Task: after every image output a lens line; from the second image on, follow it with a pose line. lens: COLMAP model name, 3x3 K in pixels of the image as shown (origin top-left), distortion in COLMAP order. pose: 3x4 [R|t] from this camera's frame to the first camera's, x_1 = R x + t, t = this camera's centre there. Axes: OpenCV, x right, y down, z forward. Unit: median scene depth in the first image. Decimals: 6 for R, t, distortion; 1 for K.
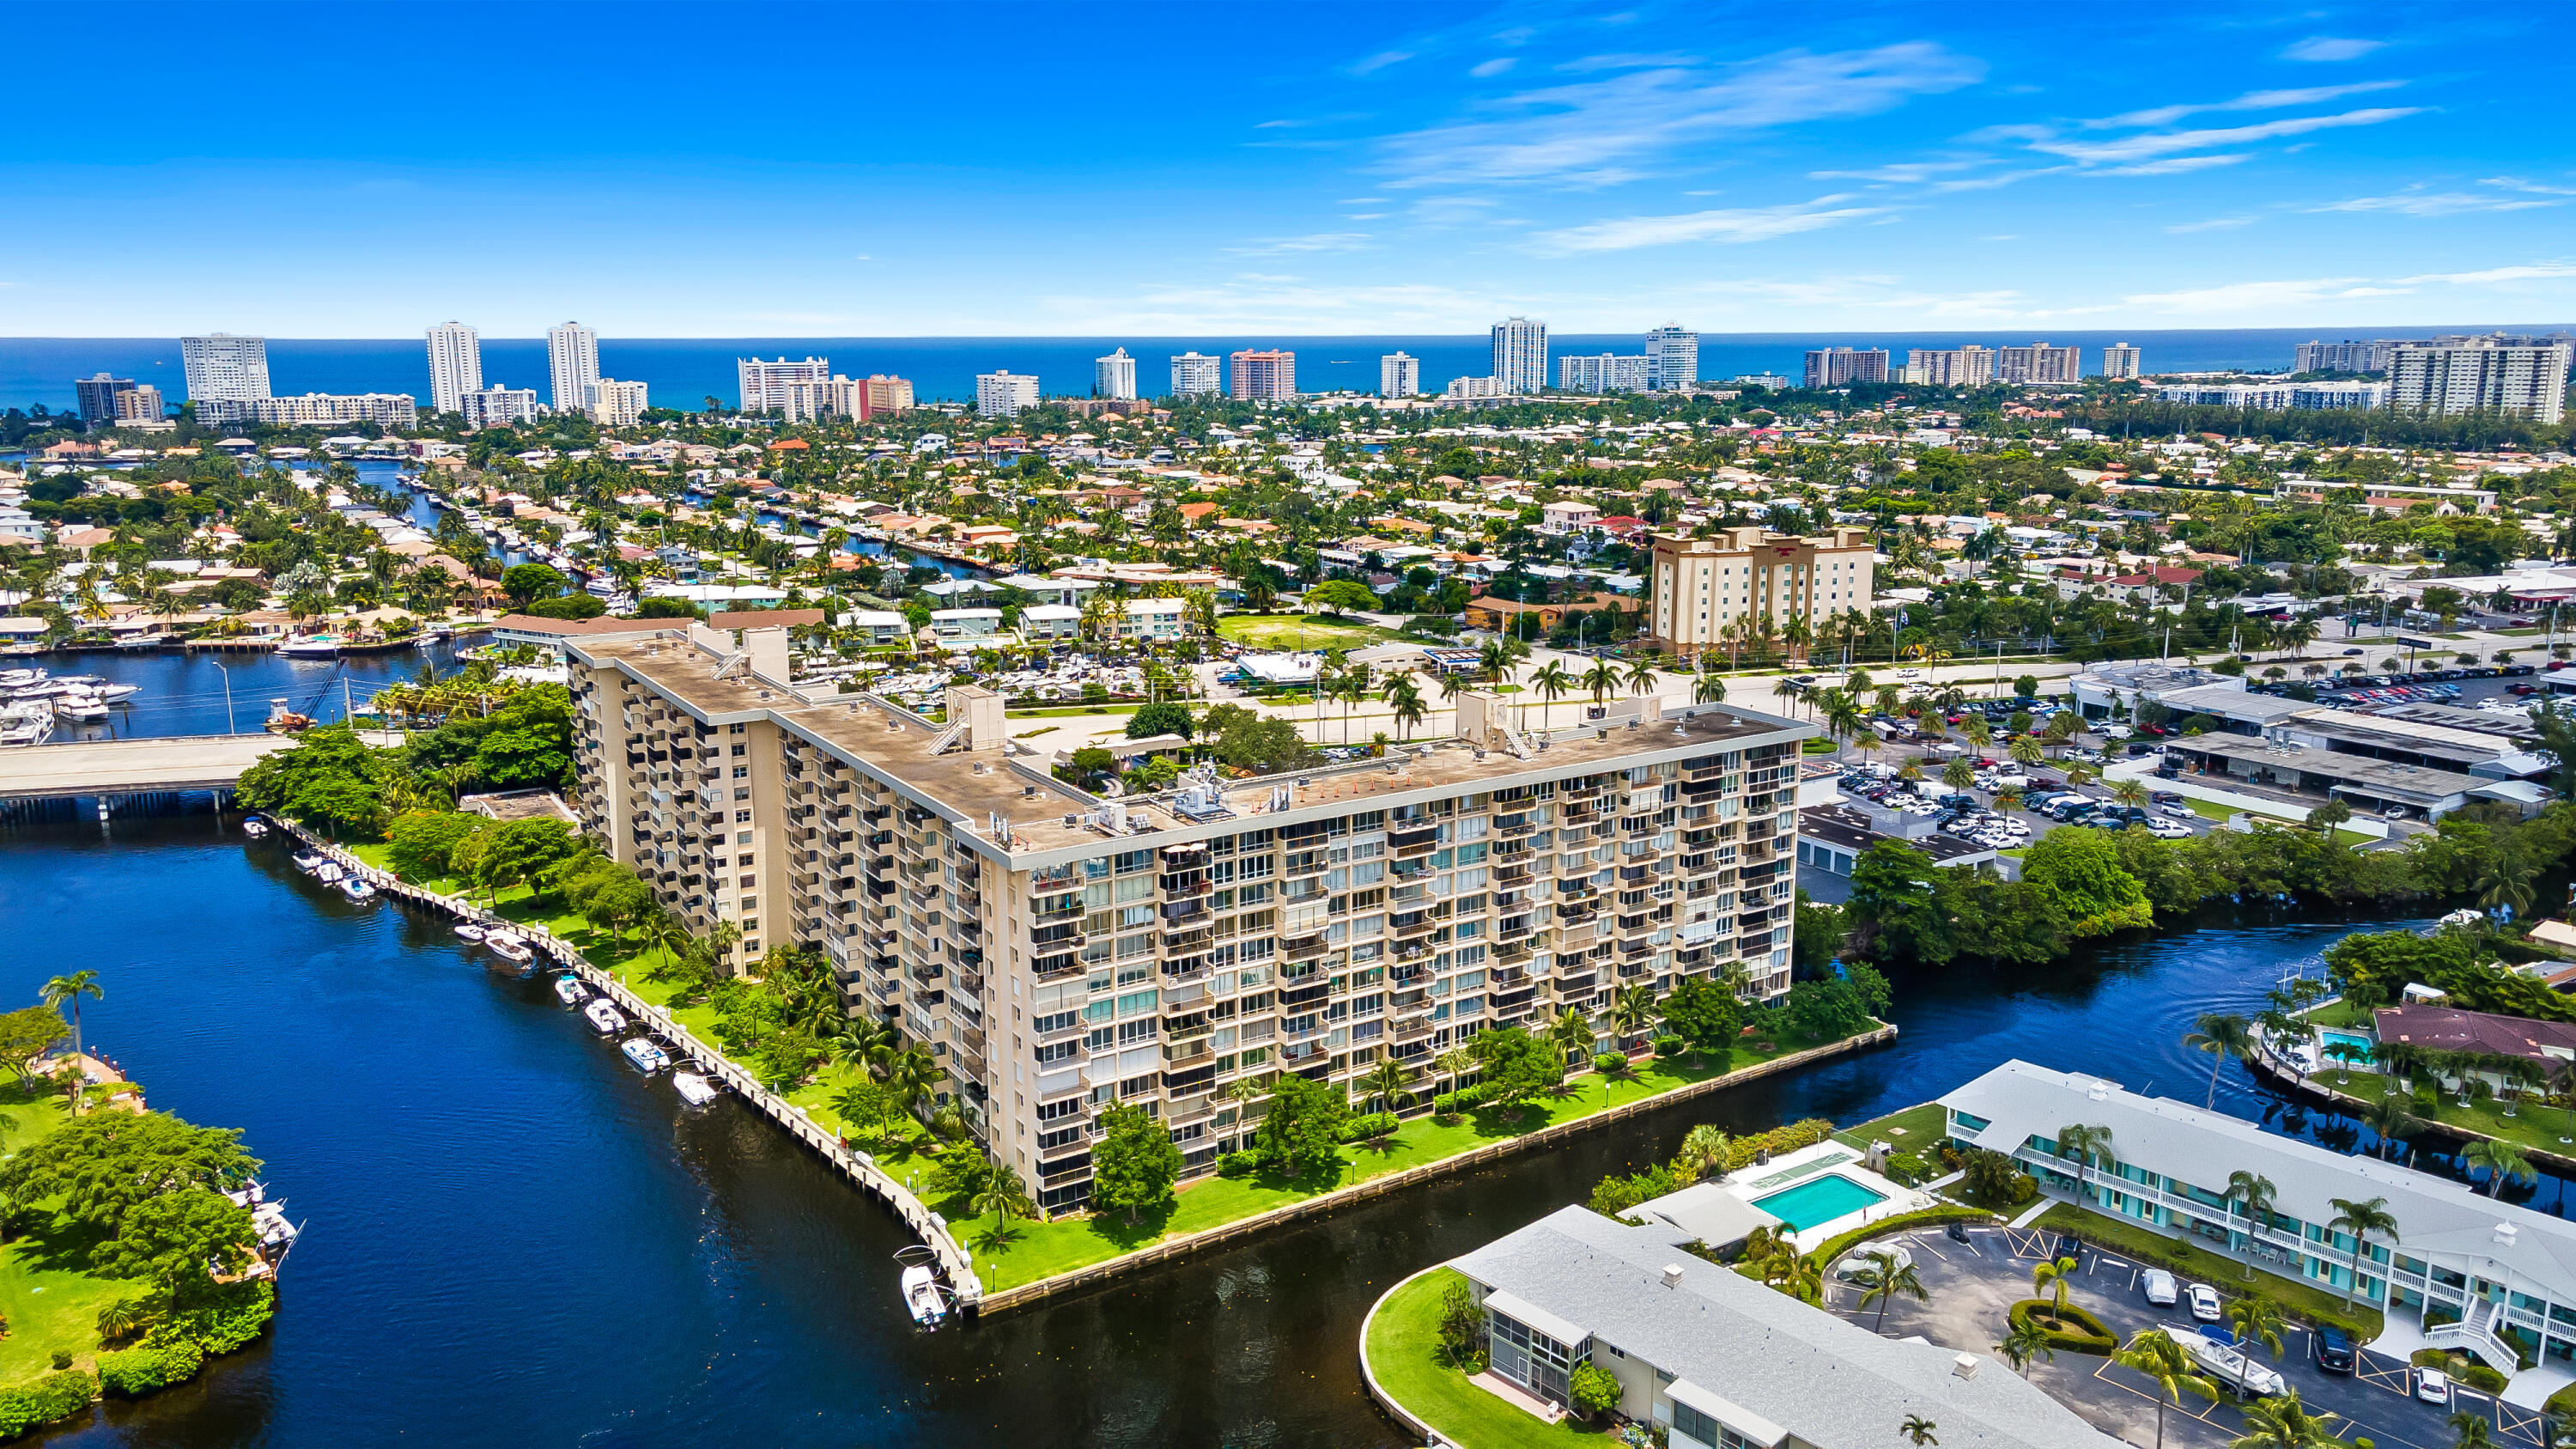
lens RADIAL K [[1888.1, 0, 1287.5], [0, 1888.1, 718.8], [0, 0, 1]] dist [0.034367, 0.015810]
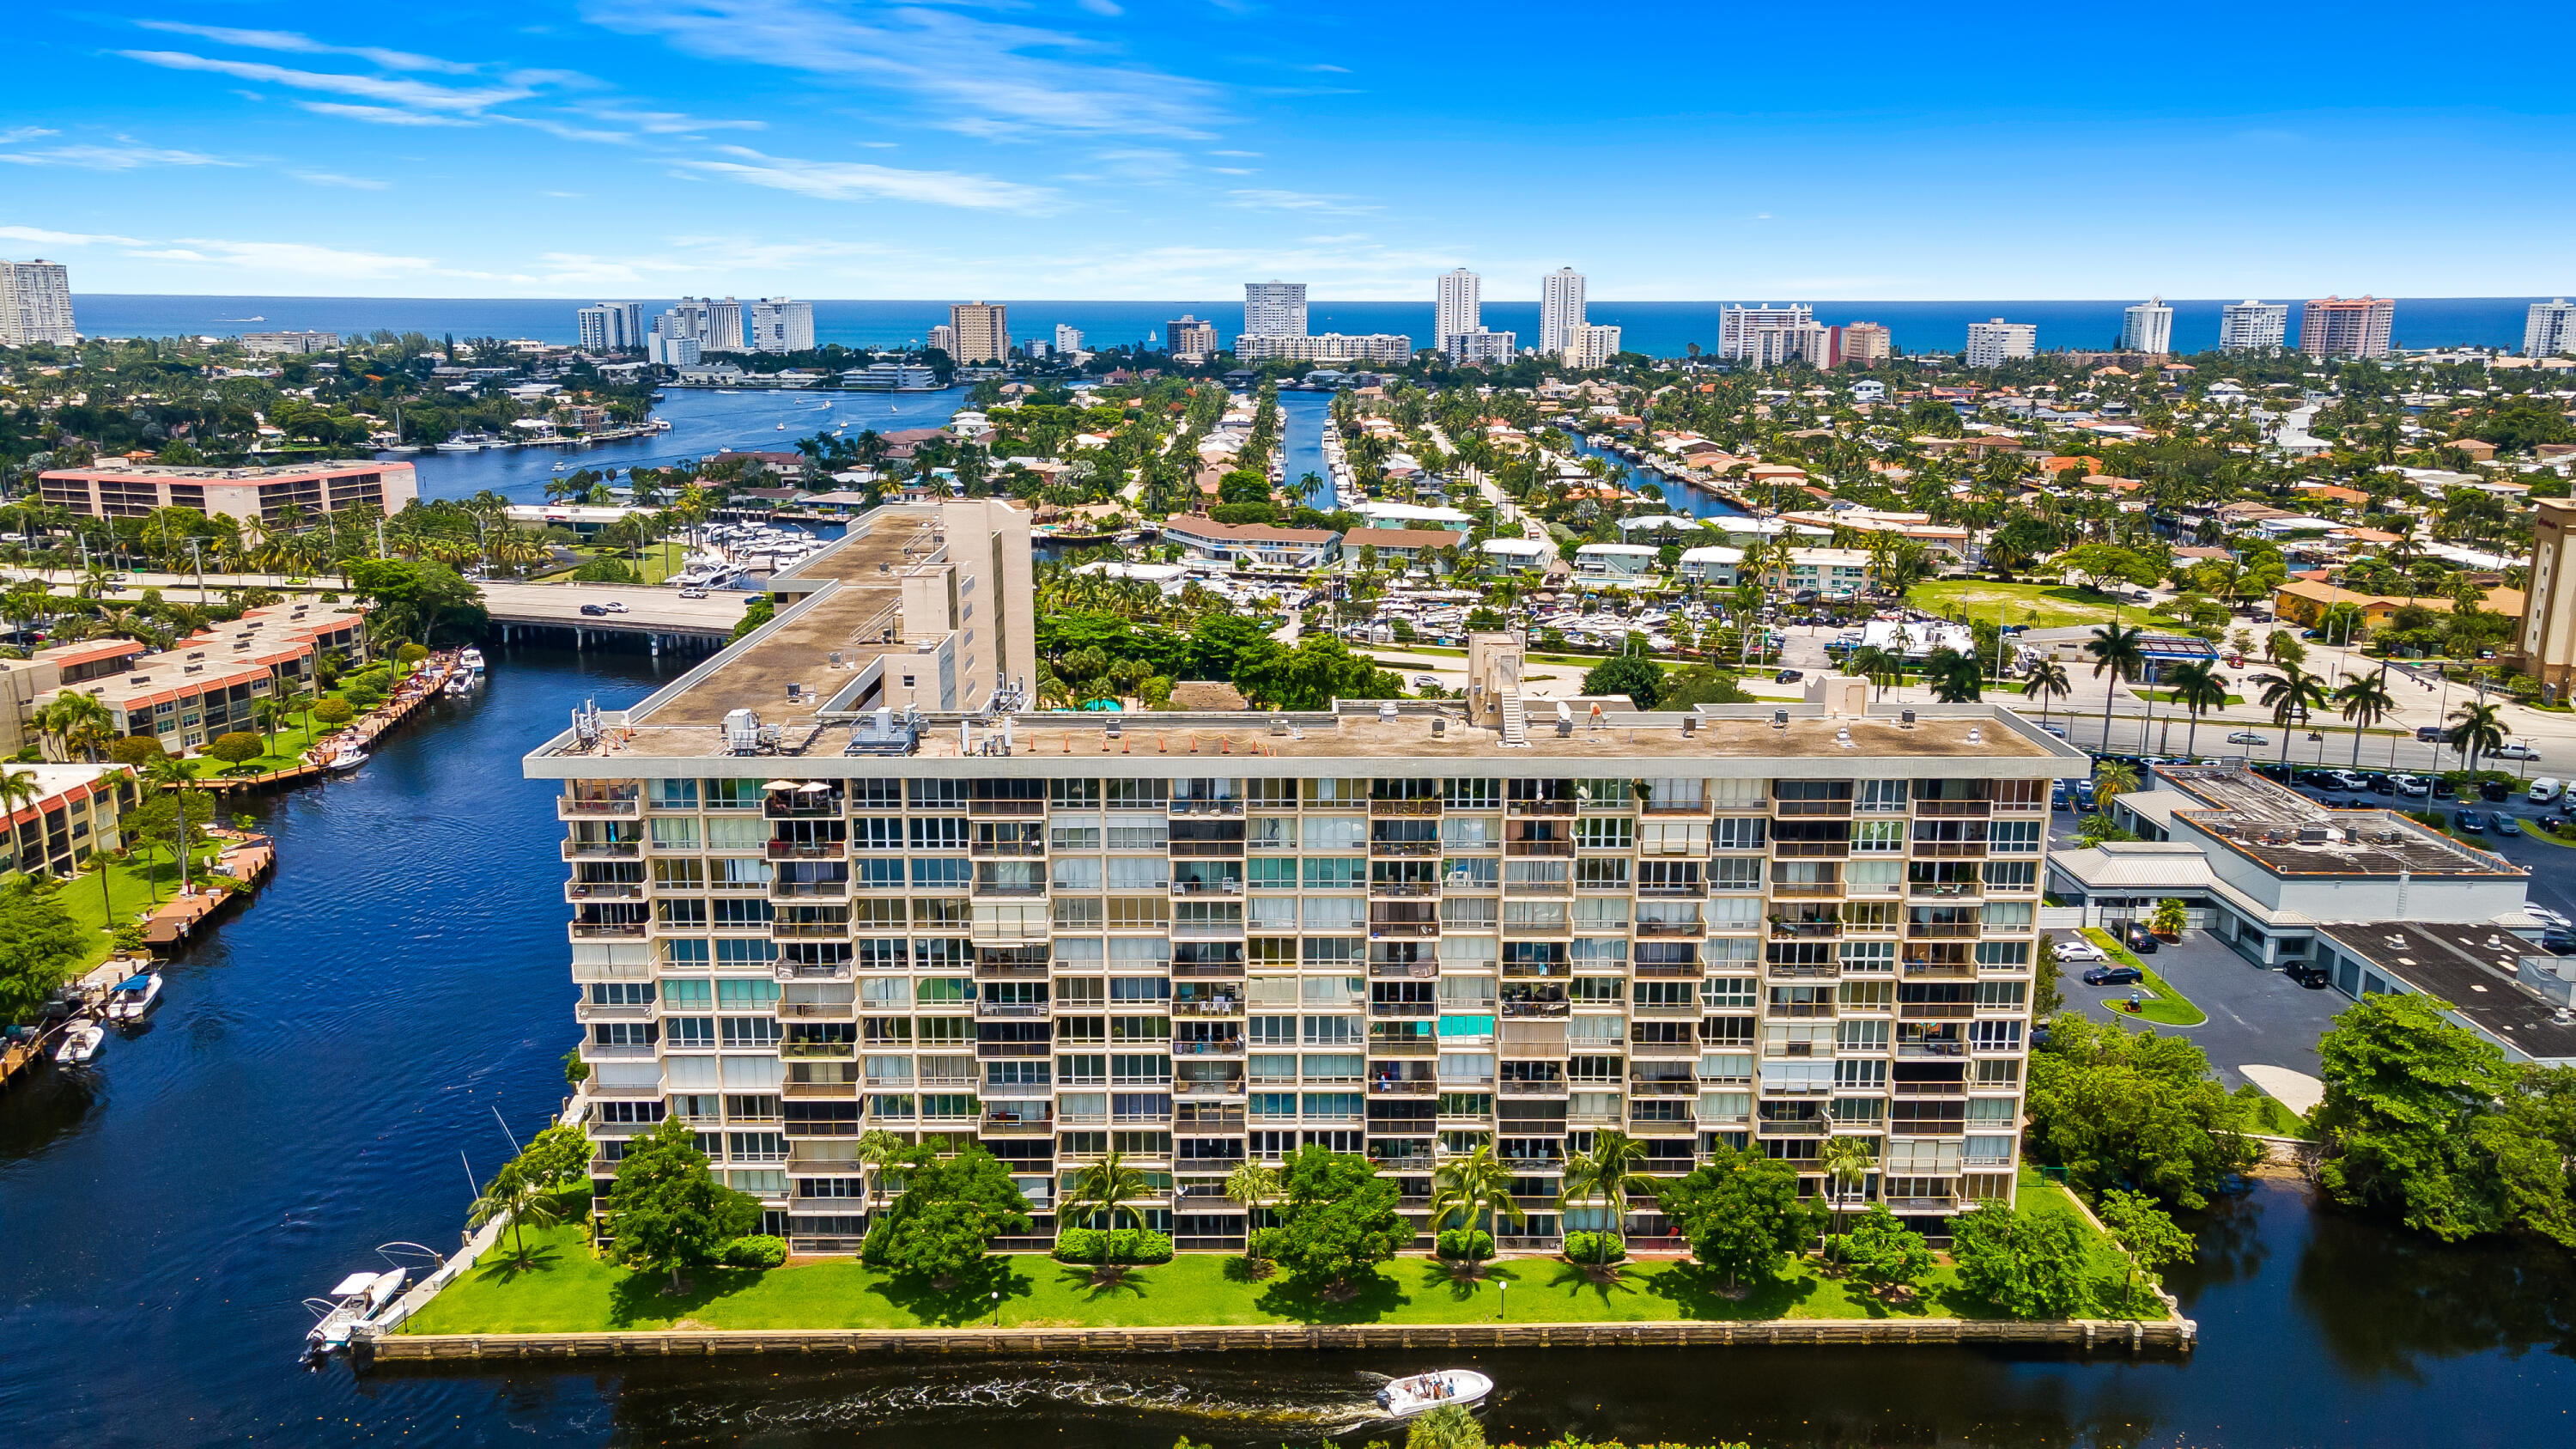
lens RADIAL K [[1888.1, 0, 1287.0], [0, 1888.1, 728.1], [0, 0, 1]] dist [0.034367, 0.015810]
pose [[0.850182, 0.125274, -0.511367, 0.386009], [-0.113533, 0.992051, 0.054275, -0.009492], [0.514101, 0.011914, 0.857647, 0.421086]]
